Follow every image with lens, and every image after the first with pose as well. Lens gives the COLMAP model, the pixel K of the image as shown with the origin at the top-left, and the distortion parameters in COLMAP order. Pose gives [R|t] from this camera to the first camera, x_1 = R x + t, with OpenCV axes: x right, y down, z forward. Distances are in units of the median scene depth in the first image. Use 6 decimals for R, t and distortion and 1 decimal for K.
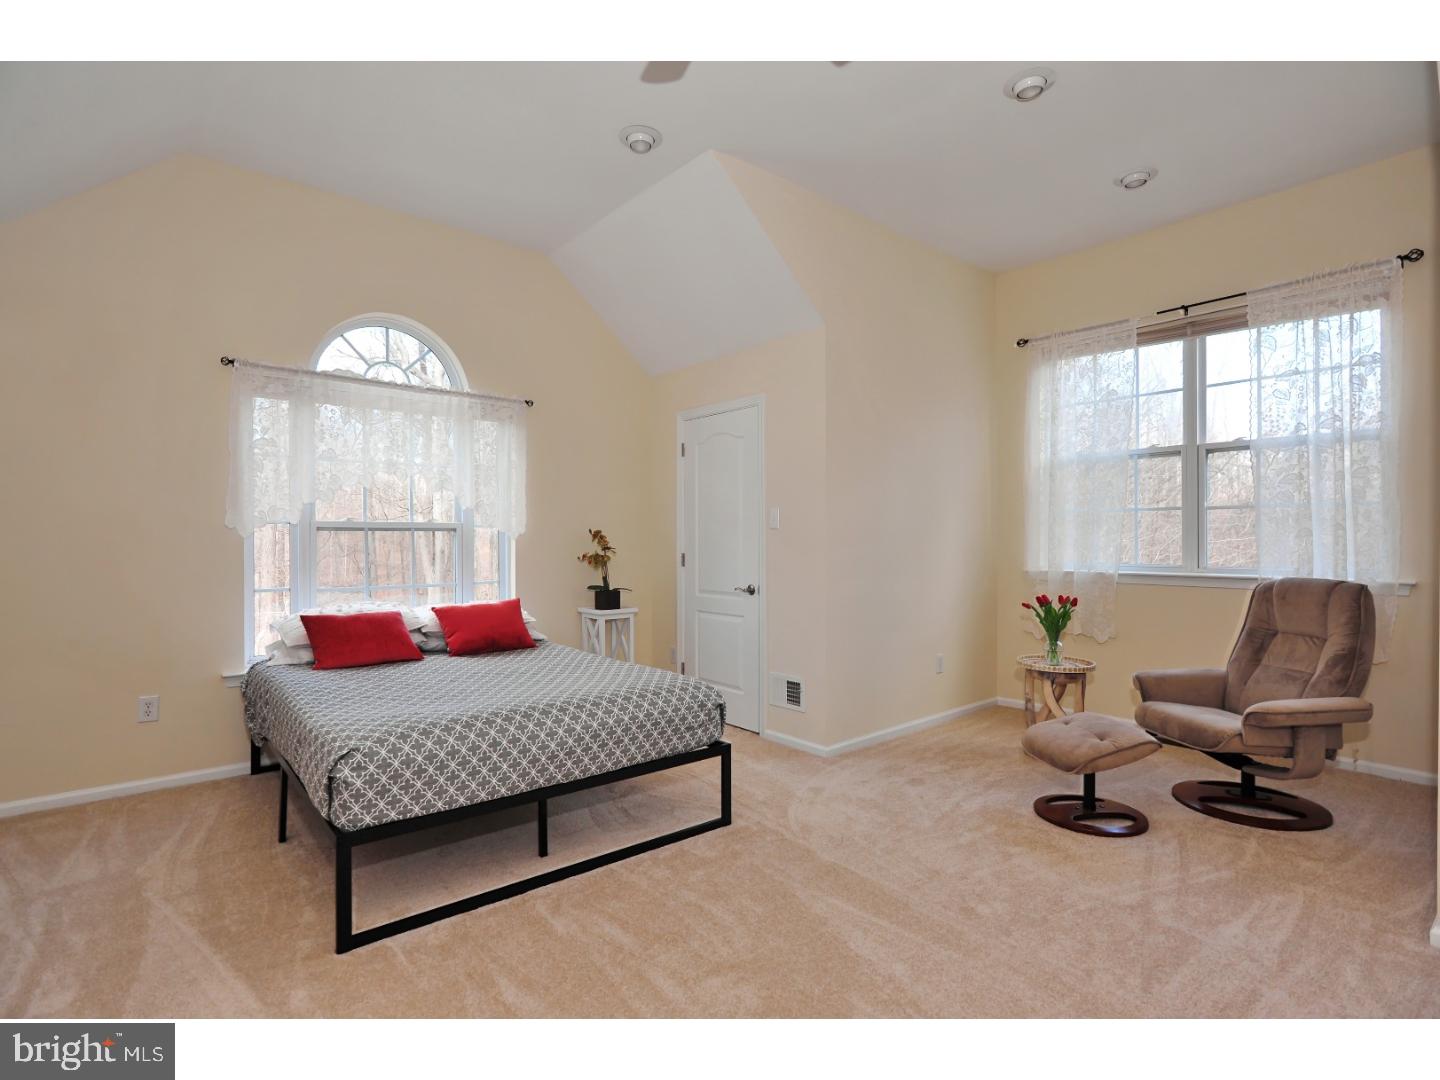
lens RADIAL K [[705.4, 0, 714.2], [0, 705.4, 541.3], [0, 0, 1]] dist [-0.009069, 0.000154]
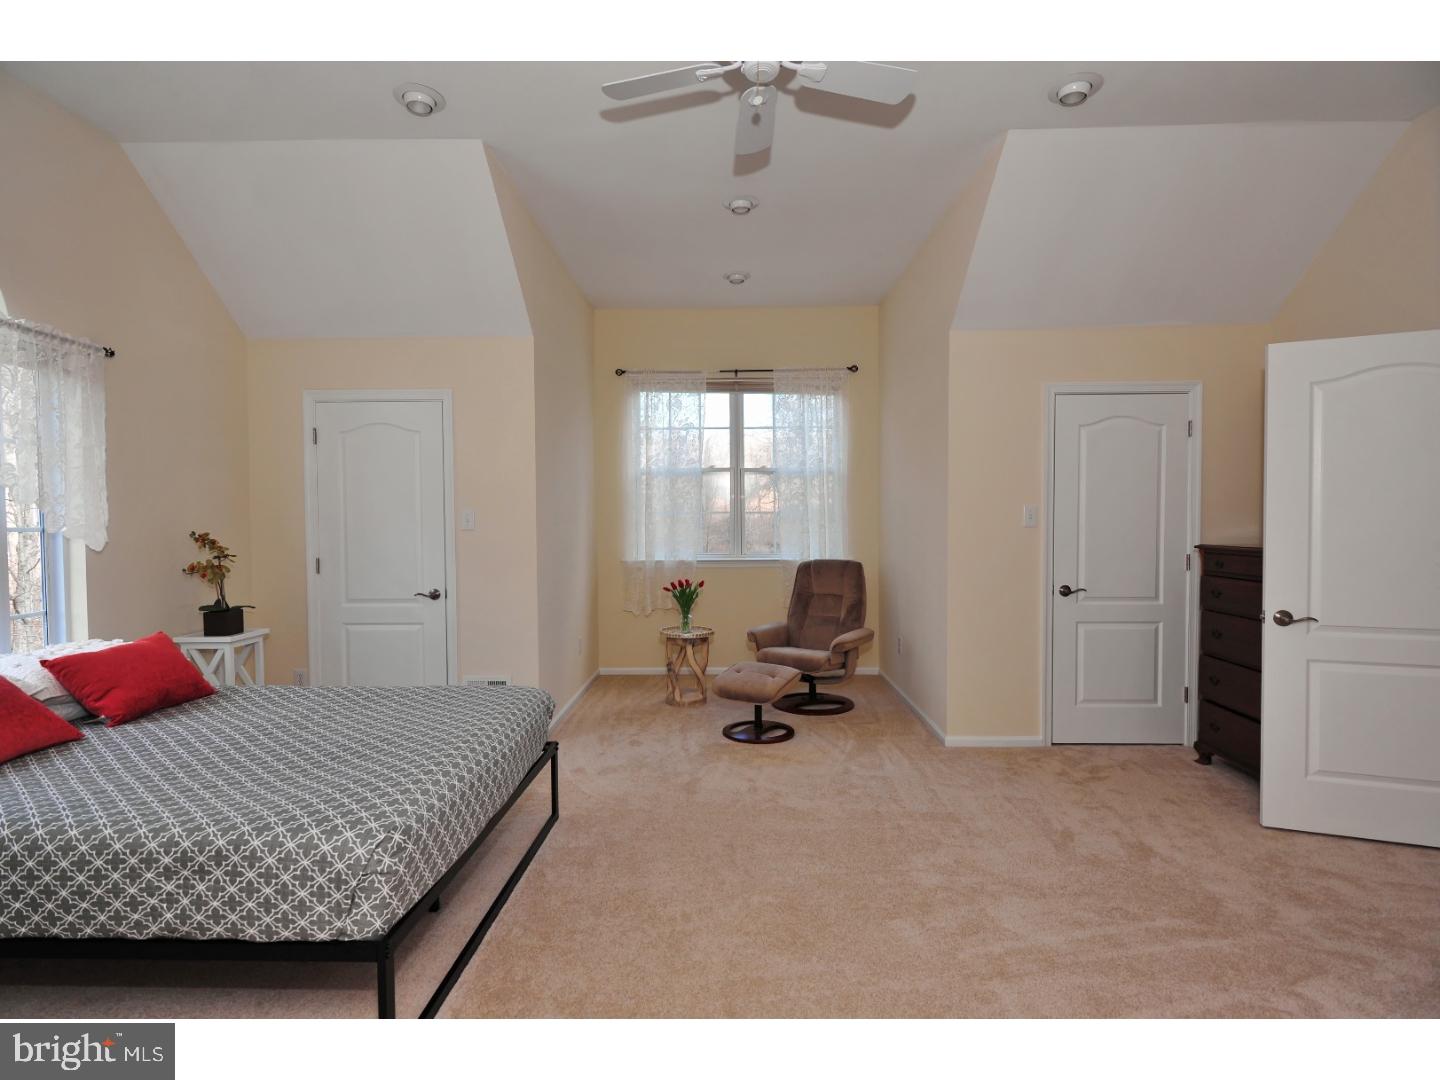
lens RADIAL K [[705.4, 0, 708.8], [0, 705.4, 541.0], [0, 0, 1]] dist [-0.009069, 0.000154]
pose [[0.654272, -0.022525, 0.755924, -0.460011], [0.007135, 0.999696, 0.023613, -0.025066], [-0.756225, -0.010056, 0.654234, 0.110505]]
